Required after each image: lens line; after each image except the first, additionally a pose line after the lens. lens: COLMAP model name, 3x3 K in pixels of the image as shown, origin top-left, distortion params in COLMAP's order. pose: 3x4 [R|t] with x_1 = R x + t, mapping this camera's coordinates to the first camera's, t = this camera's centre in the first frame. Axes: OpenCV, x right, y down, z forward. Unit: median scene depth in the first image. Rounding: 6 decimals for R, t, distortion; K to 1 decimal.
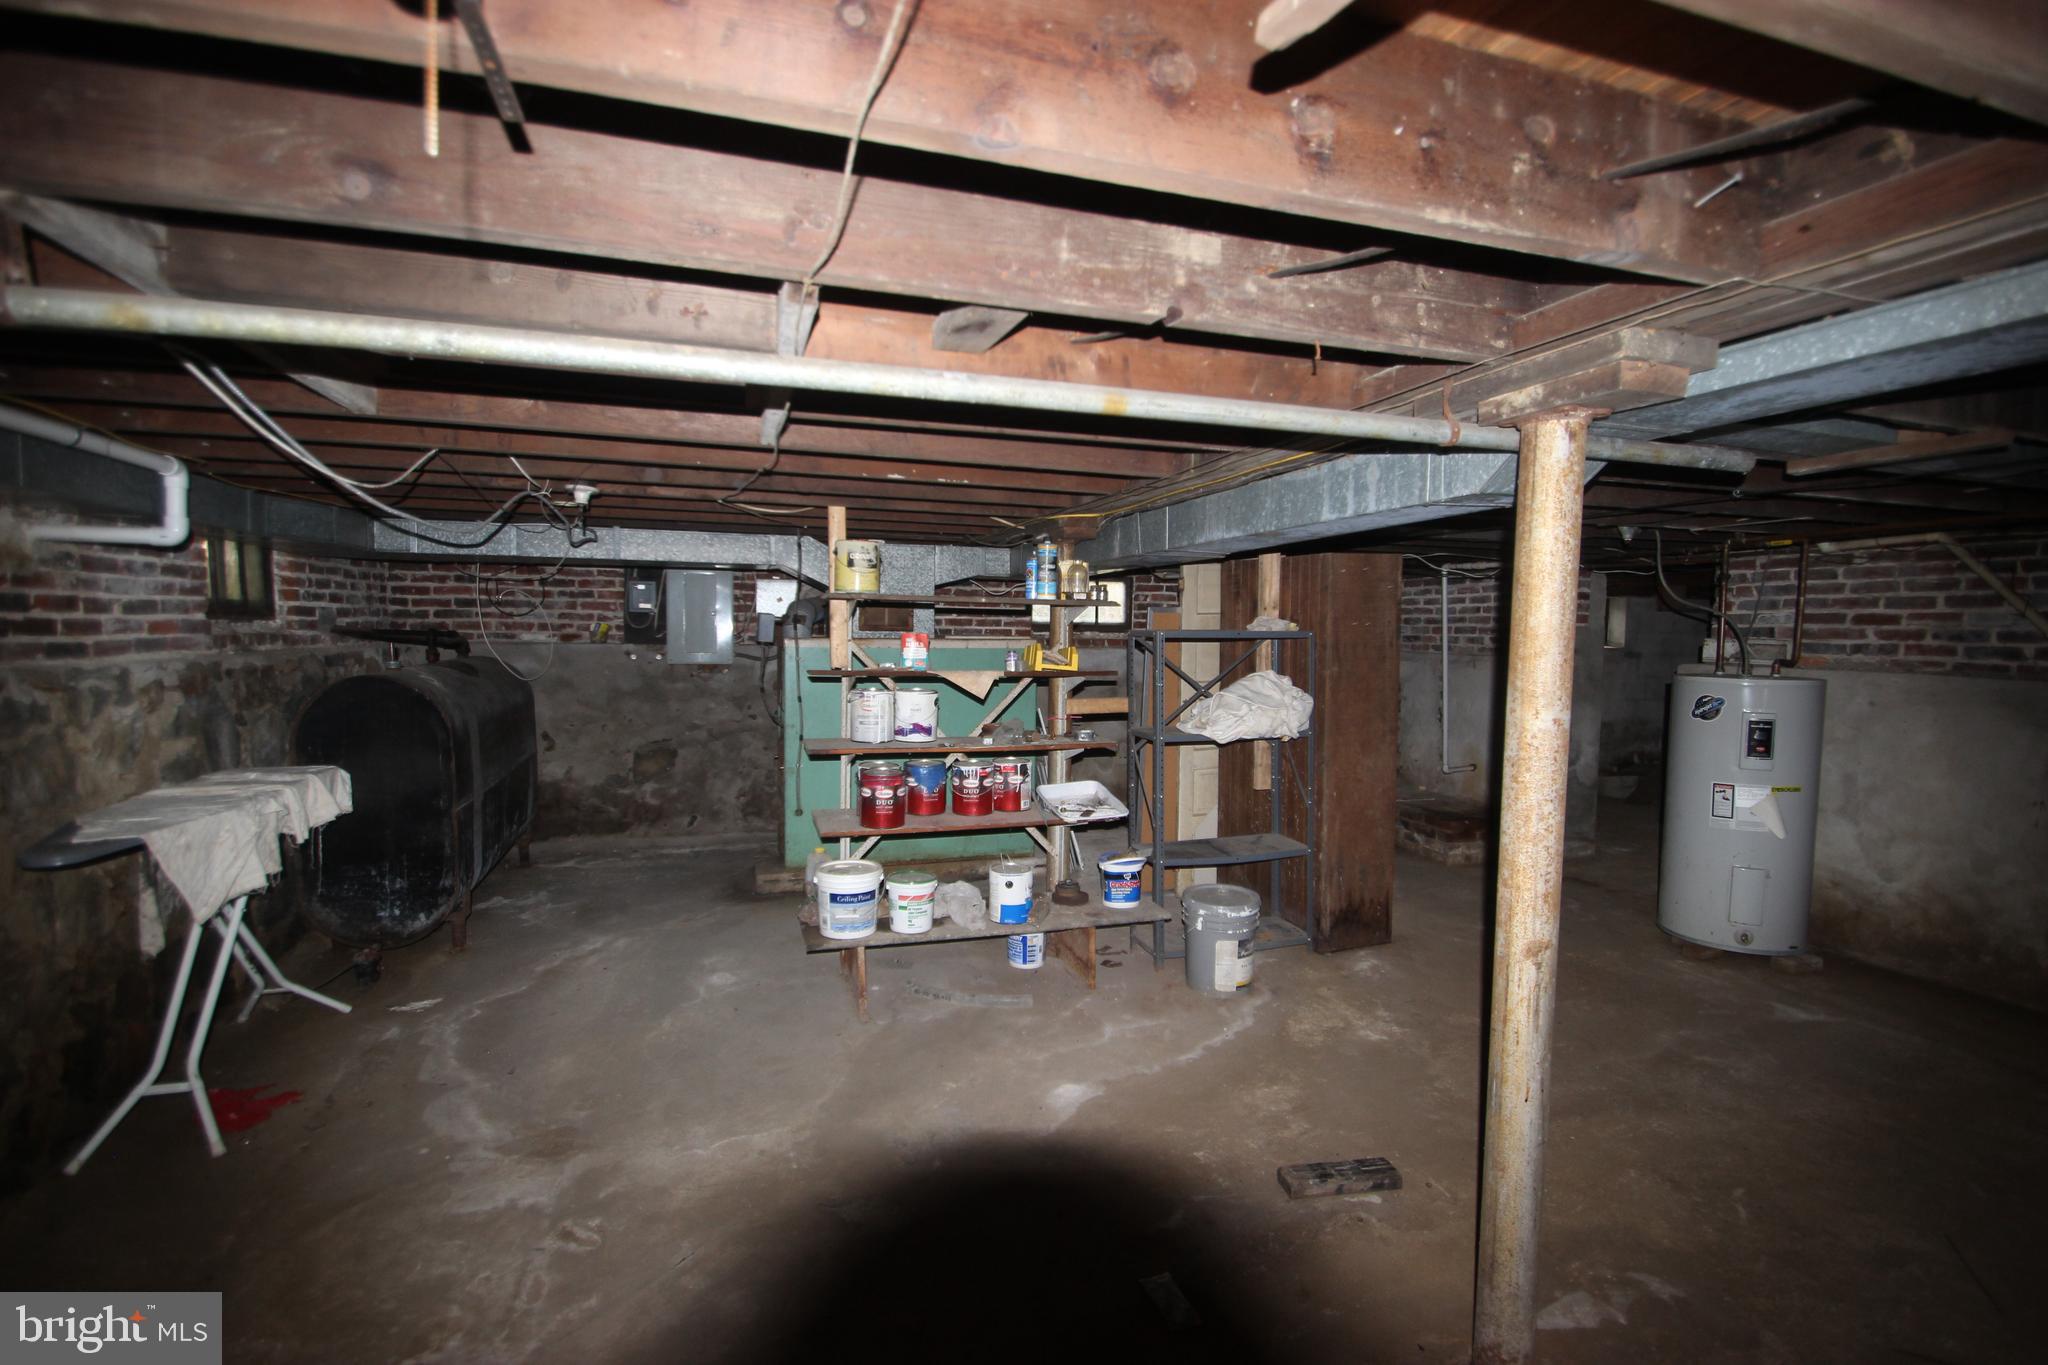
lens RADIAL K [[948.6, 0, 1029.9], [0, 948.6, 688.5], [0, 0, 1]] dist [0.017445, -0.020357]
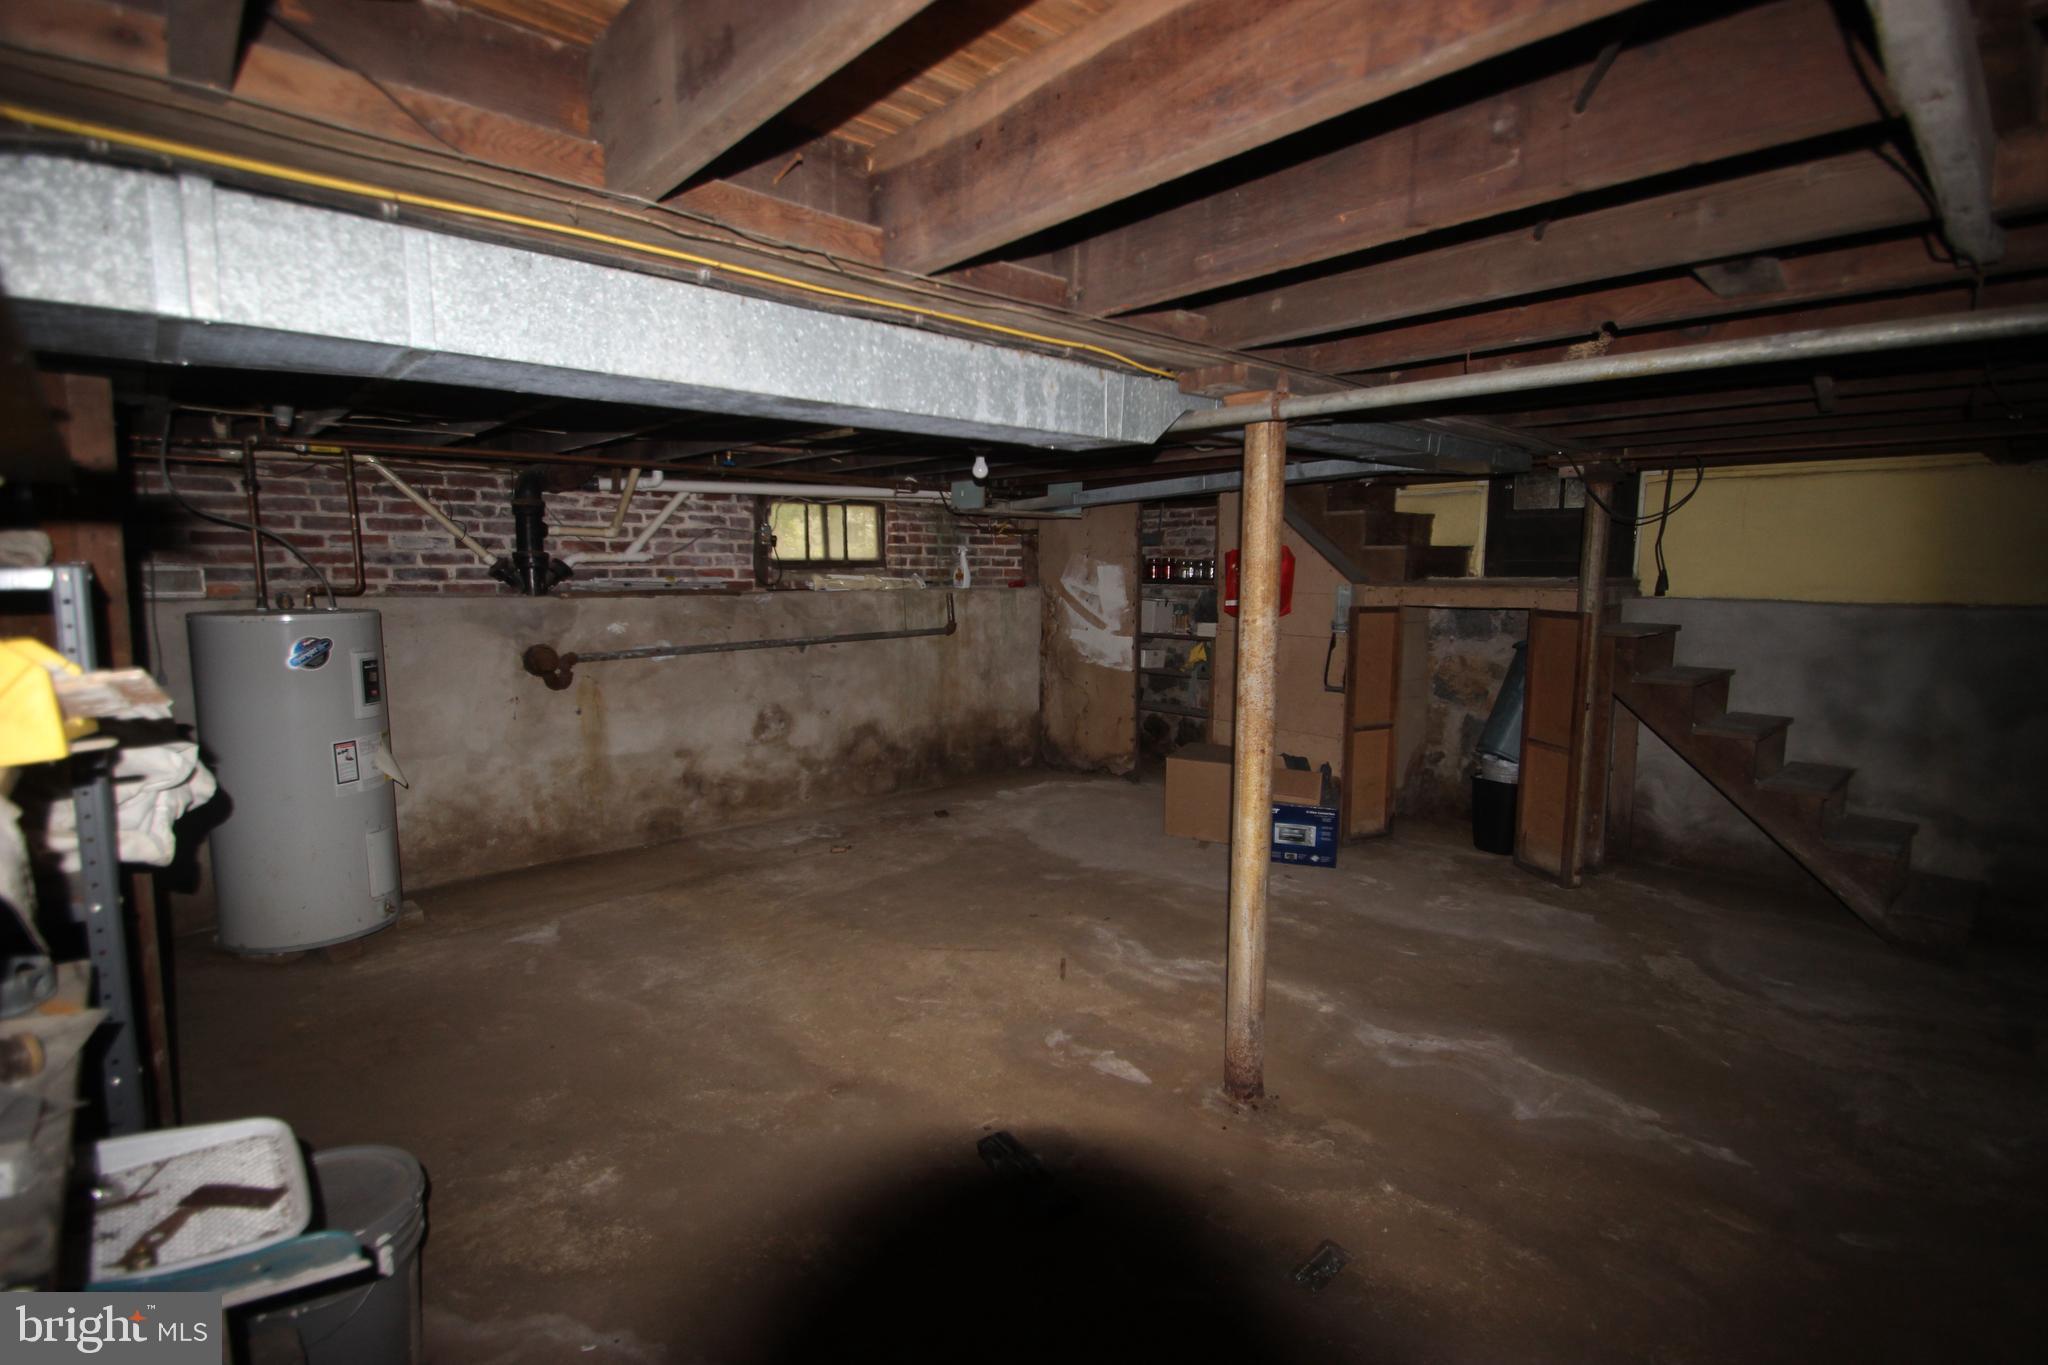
lens RADIAL K [[948.6, 0, 1029.9], [0, 948.6, 688.5], [0, 0, 1]] dist [0.017445, -0.020357]
pose [[-0.424215, -0.131685, 0.895935, -0.265537], [0.046414, 0.984908, 0.166739, -0.057206], [-0.904371, 0.112318, -0.411701, 0.824759]]
